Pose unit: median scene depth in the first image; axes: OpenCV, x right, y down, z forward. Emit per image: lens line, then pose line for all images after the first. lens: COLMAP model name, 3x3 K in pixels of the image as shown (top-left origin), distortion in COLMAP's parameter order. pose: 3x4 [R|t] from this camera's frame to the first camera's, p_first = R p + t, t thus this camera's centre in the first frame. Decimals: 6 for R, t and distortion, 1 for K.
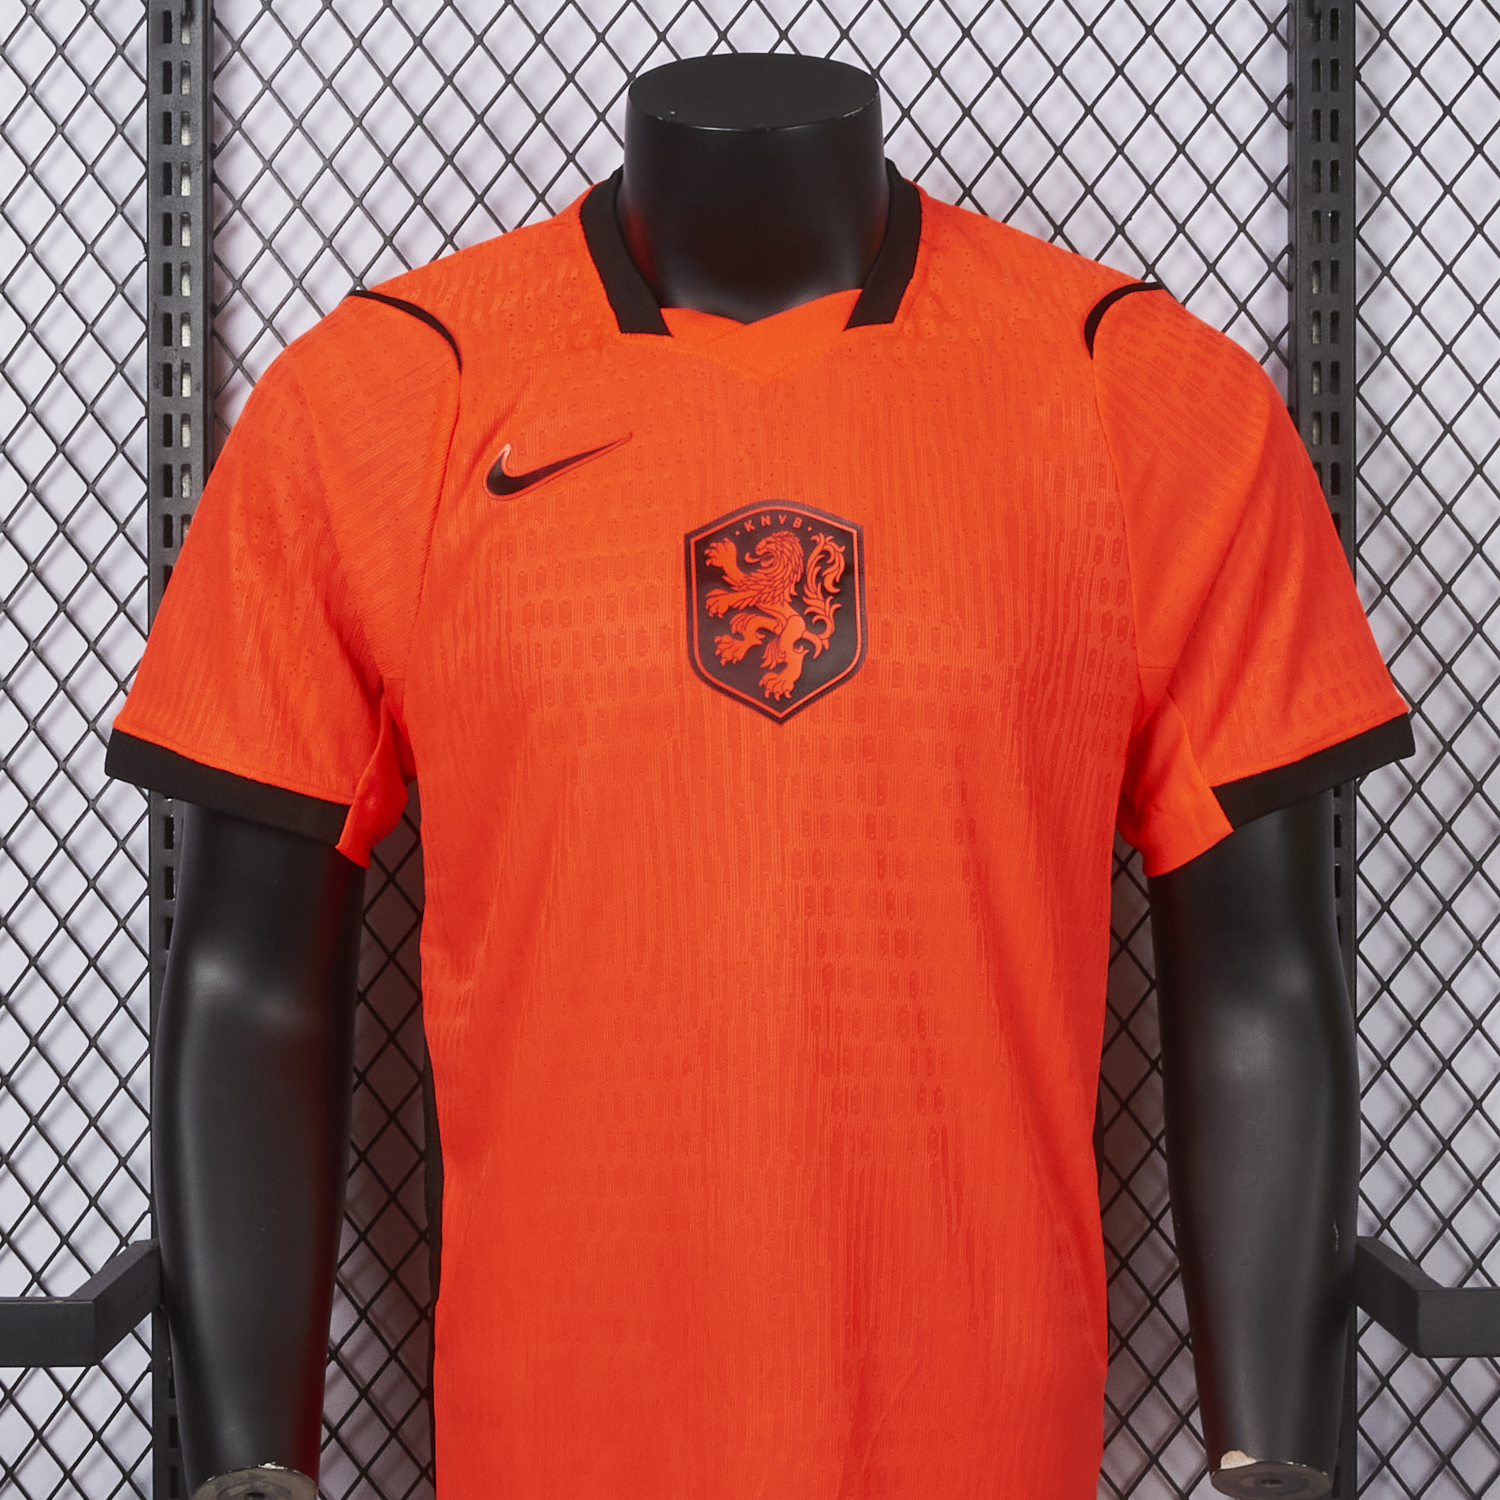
lens RADIAL K [[2853.2, 0, 748.0], [0, 2853.2, 750.7], [0, 0, 1]] dist [-0.040285, 0.000000]
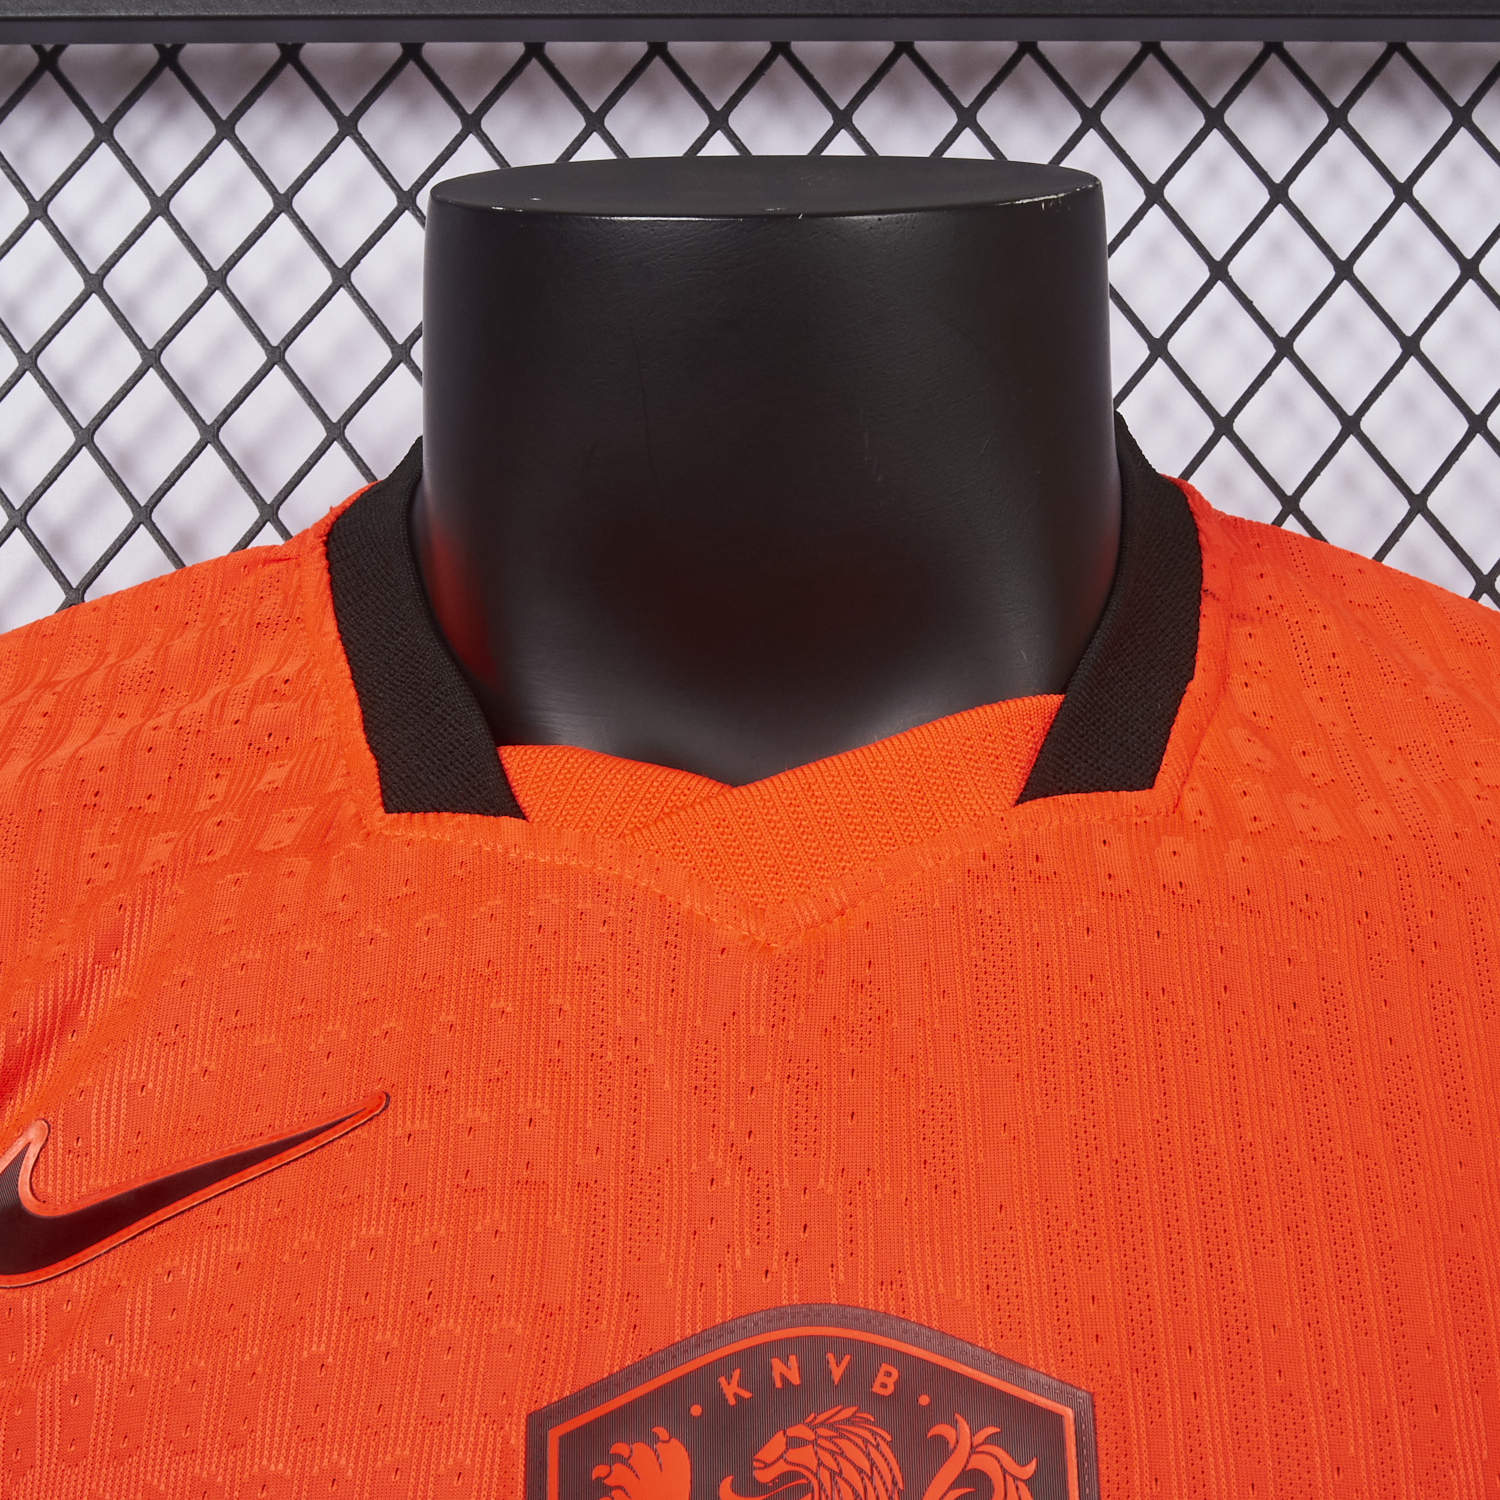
lens RADIAL K [[2853.2, 0, 748.8], [0, 2853.2, 749.7], [0, 0, 1]] dist [-0.040285, 0.000000]
pose [[0.999729, 0.004622, -0.022836, 0.008838], [-0.009743, 0.973252, -0.229533, -0.073565], [0.021165, 0.229693, 0.973033, 0.659819]]
